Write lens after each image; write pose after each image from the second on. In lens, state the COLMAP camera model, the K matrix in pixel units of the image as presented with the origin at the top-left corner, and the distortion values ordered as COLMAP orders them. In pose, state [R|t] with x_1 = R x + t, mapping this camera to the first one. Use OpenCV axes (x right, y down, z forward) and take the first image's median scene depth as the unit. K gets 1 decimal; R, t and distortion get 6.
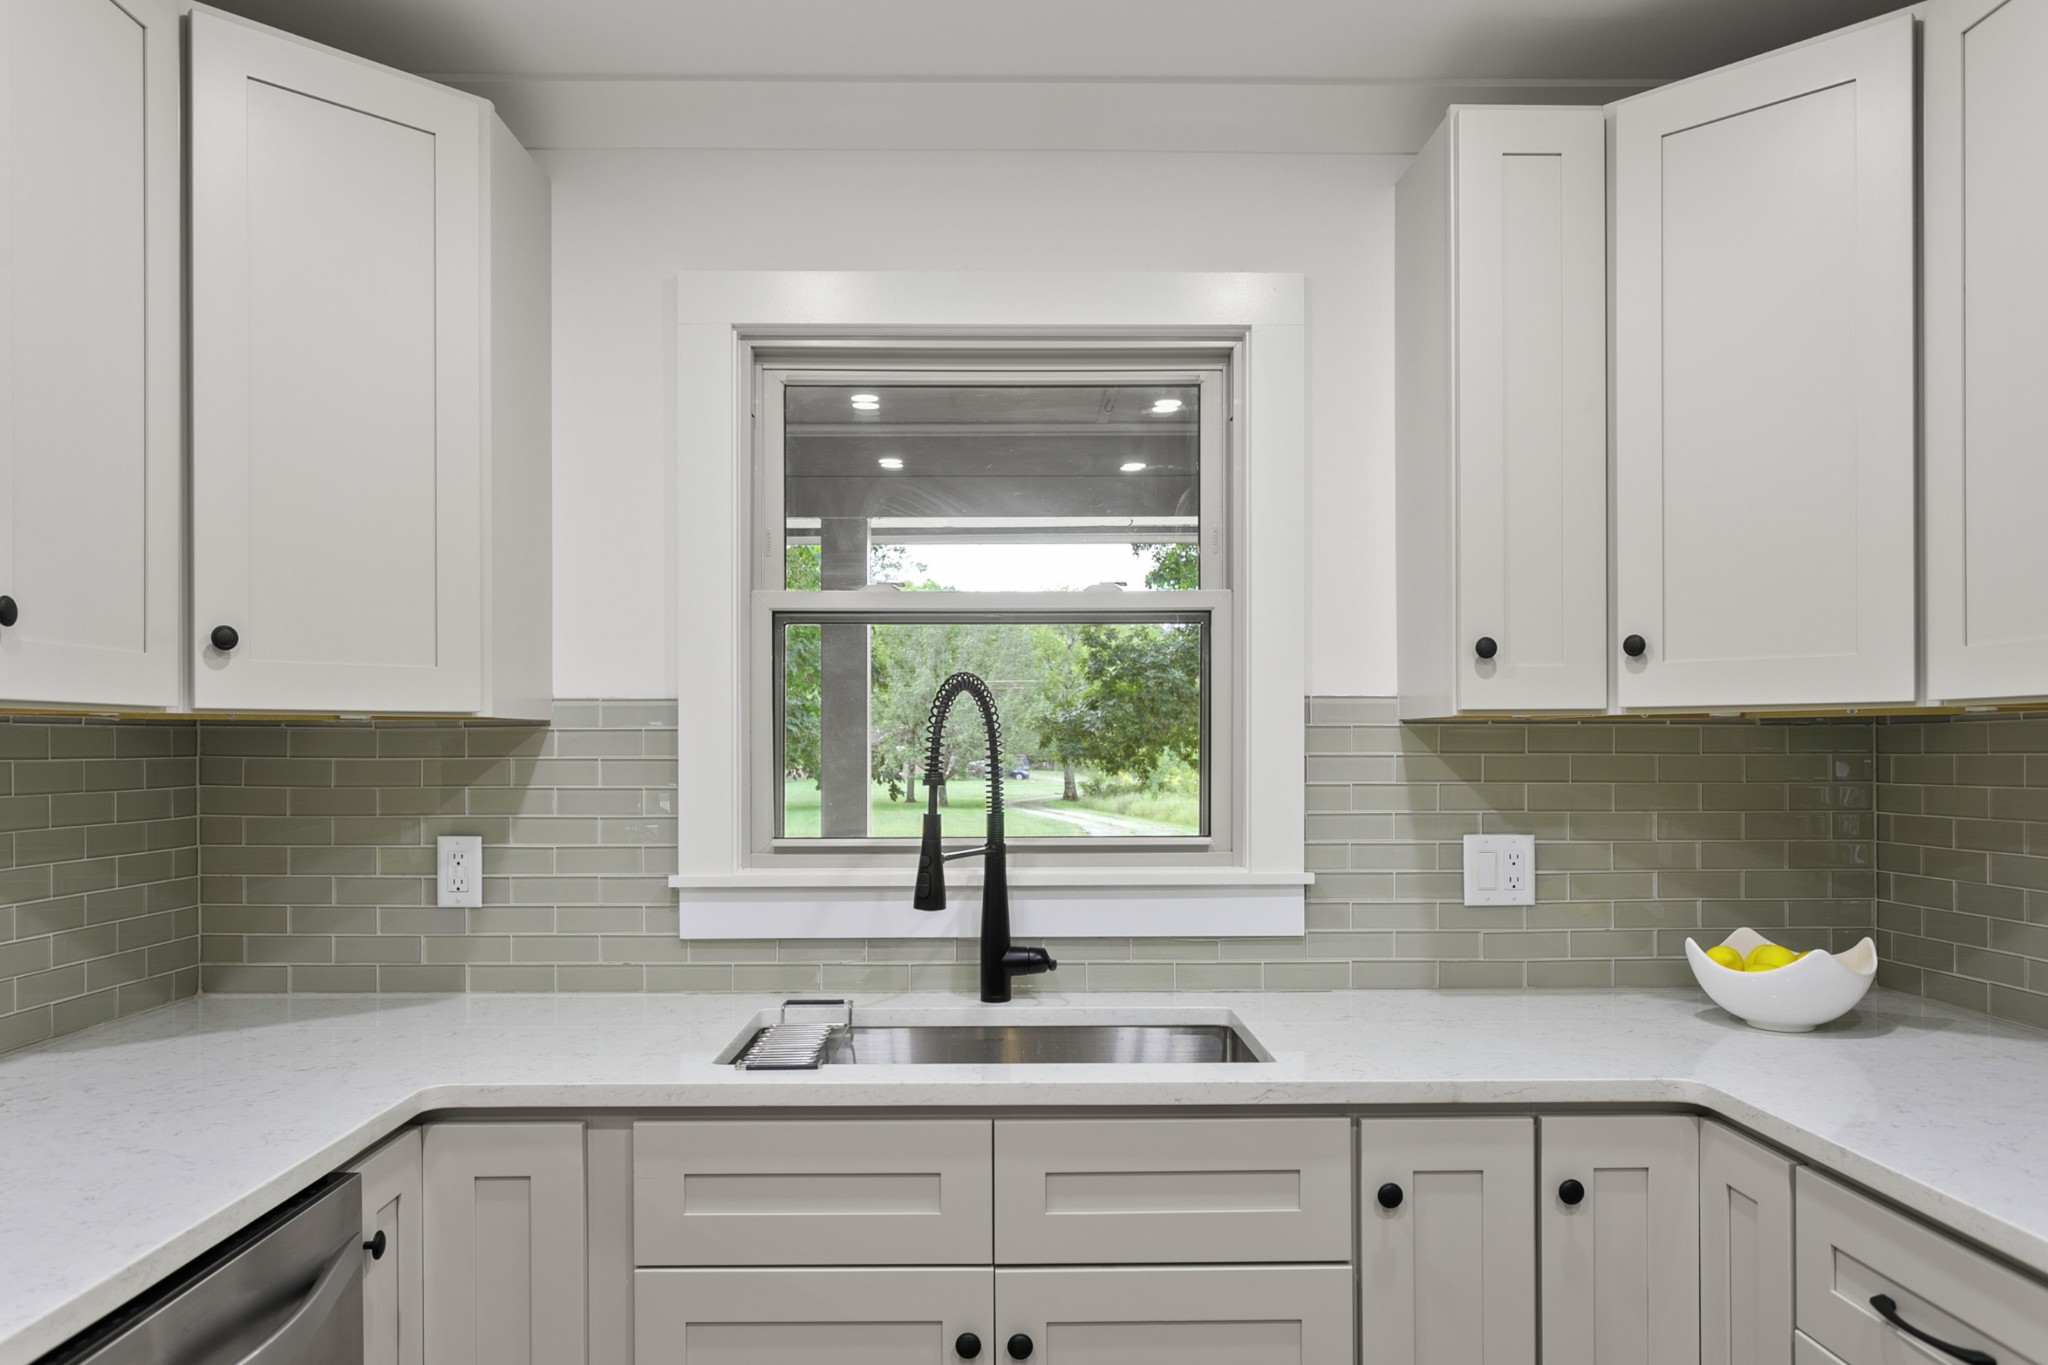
lens RADIAL K [[1401.4, 0, 1008.2], [0, 1401.4, 747.8], [0, 0, 1]] dist [-0.000916, -0.000573]
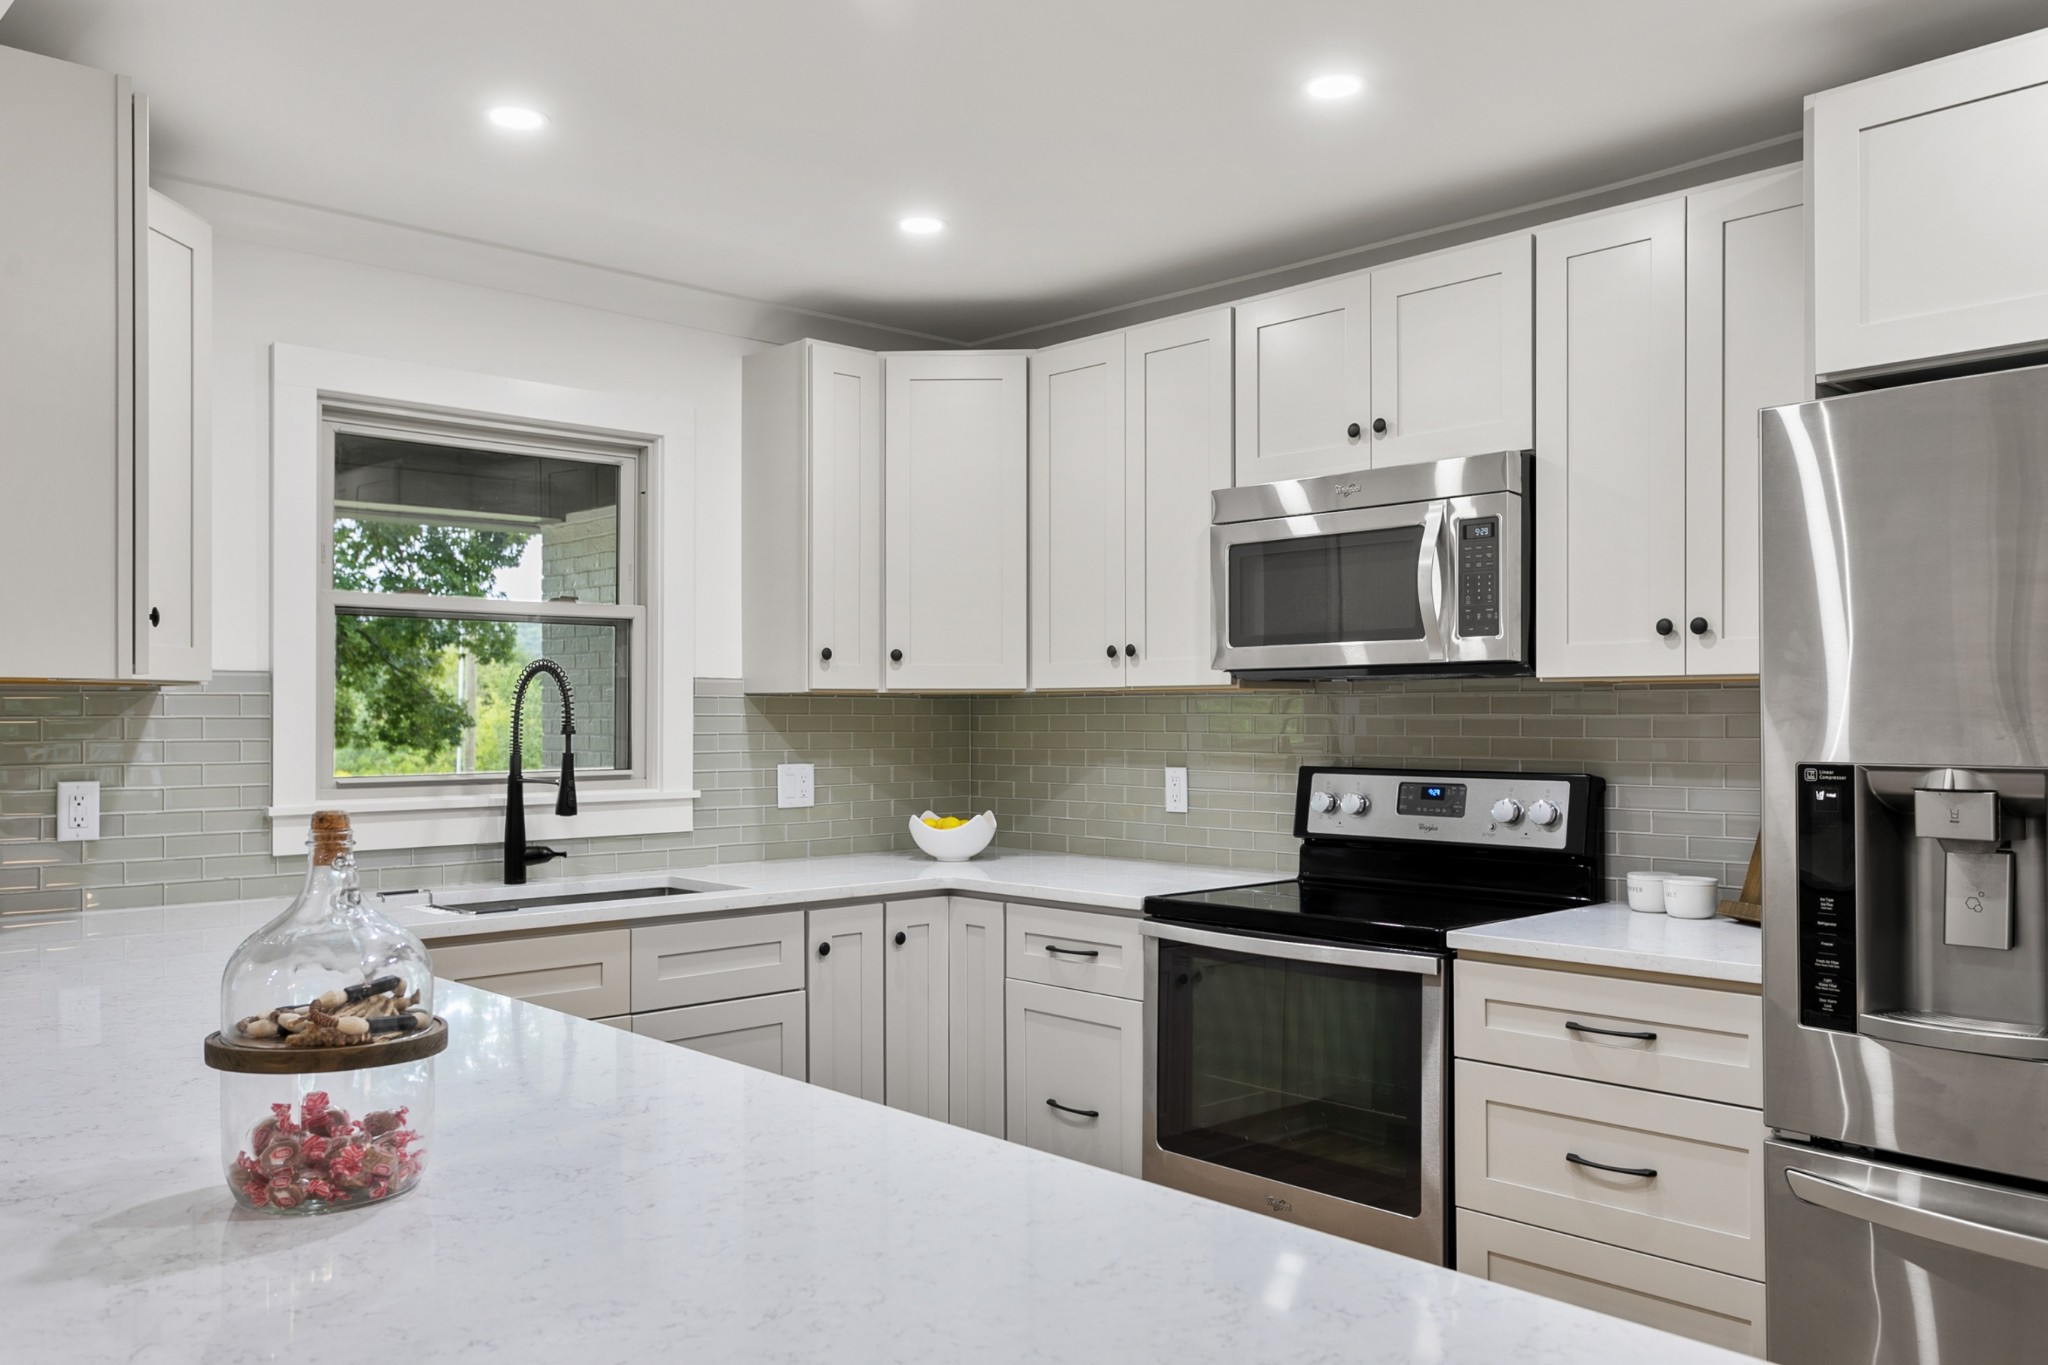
lens RADIAL K [[1581.3, 0, 1018.4], [0, 1581.3, 698.1], [0, 0, 1]] dist [-0.000279, -0.000445]
pose [[0.736313, 0.009275, 0.676578, -0.716747], [-0.001626, 0.999927, -0.011938, 0.006578], [-0.676639, 0.007690, 0.736274, -0.542643]]
